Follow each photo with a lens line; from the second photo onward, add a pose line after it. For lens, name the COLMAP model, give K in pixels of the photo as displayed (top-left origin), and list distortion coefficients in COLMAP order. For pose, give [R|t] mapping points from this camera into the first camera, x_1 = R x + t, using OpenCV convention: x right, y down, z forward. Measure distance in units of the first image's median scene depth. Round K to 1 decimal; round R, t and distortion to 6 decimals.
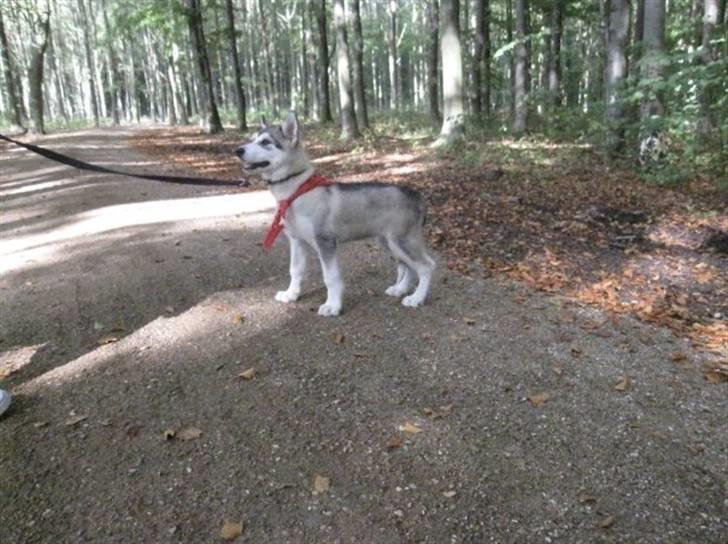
lens RADIAL K [[603.0, 0, 364.0], [0, 603.0, 272.0], [0, 0, 1]] dist [-0.082596, 0.051643]
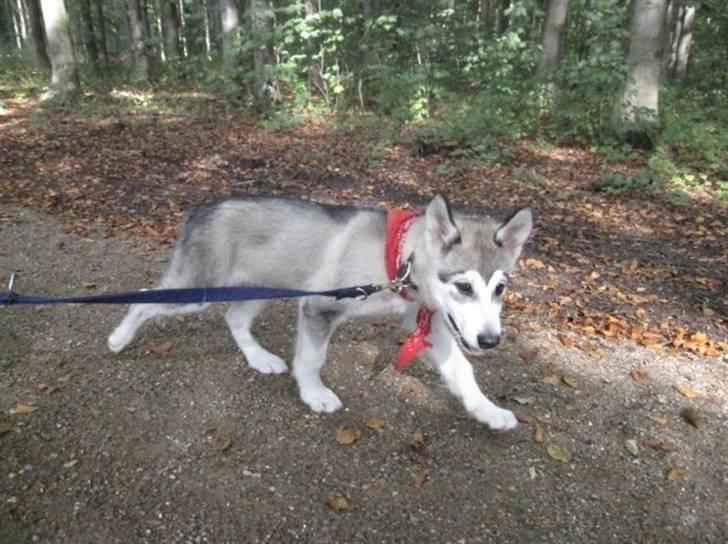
lens RADIAL K [[603.0, 0, 364.0], [0, 603.0, 272.0], [0, 0, 1]] dist [-0.082596, 0.051643]
pose [[0.834375, -0.155498, 0.528808, 0.032248], [0.112194, 0.987209, 0.113270, 0.002287], [-0.539658, -0.035180, 0.841149, -0.024879]]
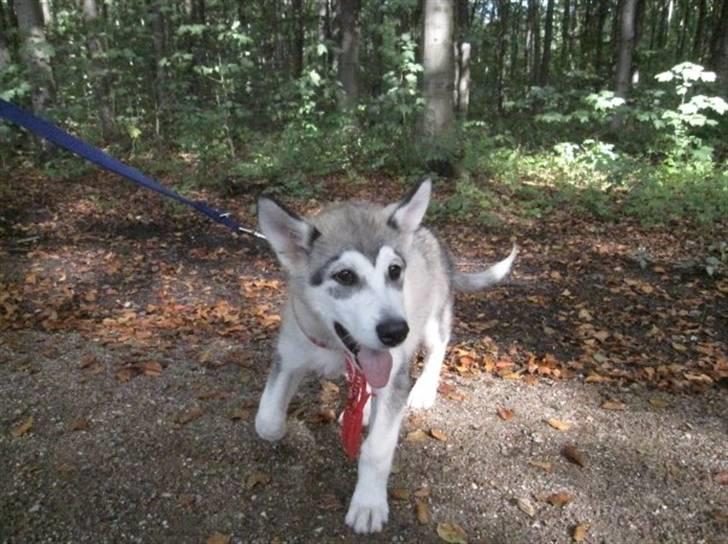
lens RADIAL K [[603.0, 0, 364.0], [0, 603.0, 272.0], [0, 0, 1]] dist [-0.082596, 0.051643]
pose [[0.620565, -0.190641, 0.760628, 0.086687], [0.186396, 0.978057, 0.093064, 0.001904], [-0.761679, 0.084026, 0.642483, 0.055268]]
